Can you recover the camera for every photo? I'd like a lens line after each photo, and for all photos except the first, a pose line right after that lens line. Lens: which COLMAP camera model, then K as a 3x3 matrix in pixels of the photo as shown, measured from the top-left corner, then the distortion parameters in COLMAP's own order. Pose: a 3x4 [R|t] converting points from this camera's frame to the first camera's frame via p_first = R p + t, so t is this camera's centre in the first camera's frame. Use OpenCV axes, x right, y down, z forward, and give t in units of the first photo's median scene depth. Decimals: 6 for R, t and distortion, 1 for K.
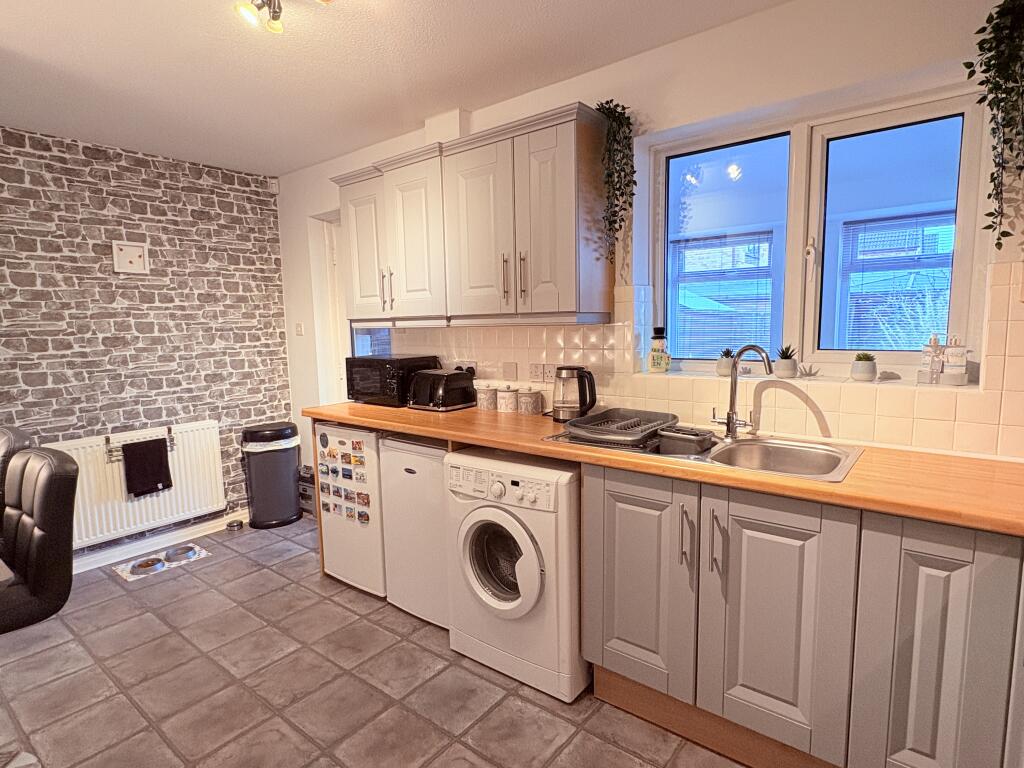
lens RADIAL K [[562.4, 0, 505.3], [0, 562.4, 384.9], [0, 0, 1]] dist [0.005073, 0.001411]
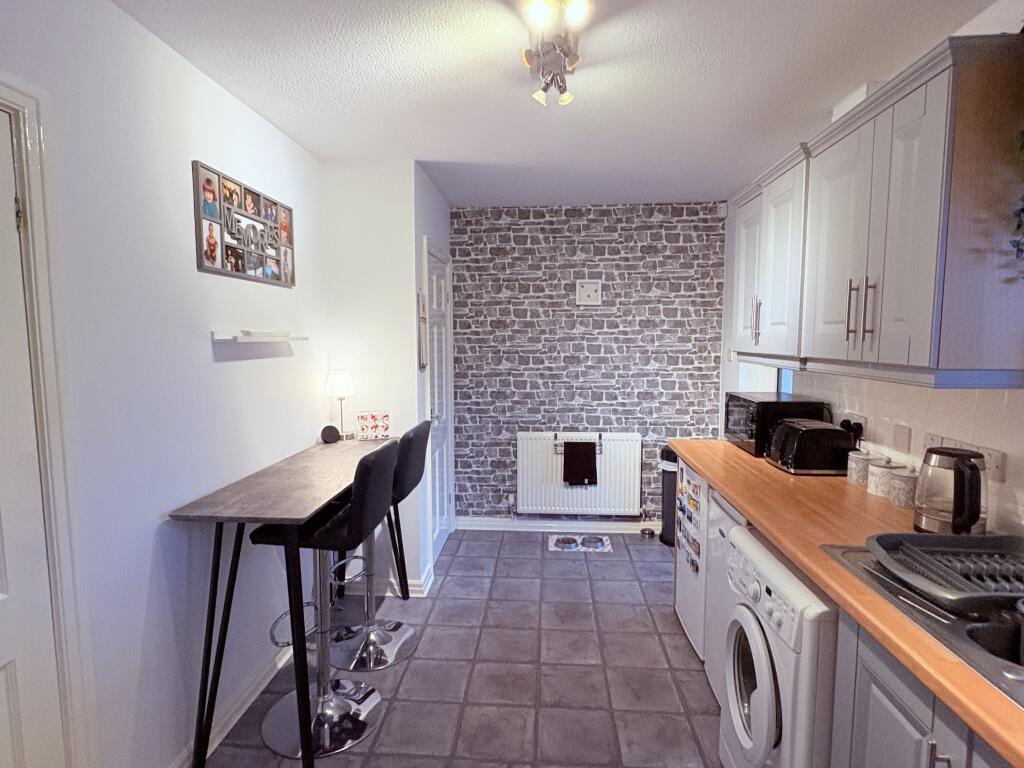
lens RADIAL K [[562.4, 0, 506.0], [0, 562.4, 385.5], [0, 0, 1]] dist [0.005073, 0.001411]
pose [[0.564235, 0.096014, -0.820012, 0.256181], [-0.103292, 0.993620, 0.045268, -0.060350], [0.819127, 0.059159, 0.570553, 0.163377]]
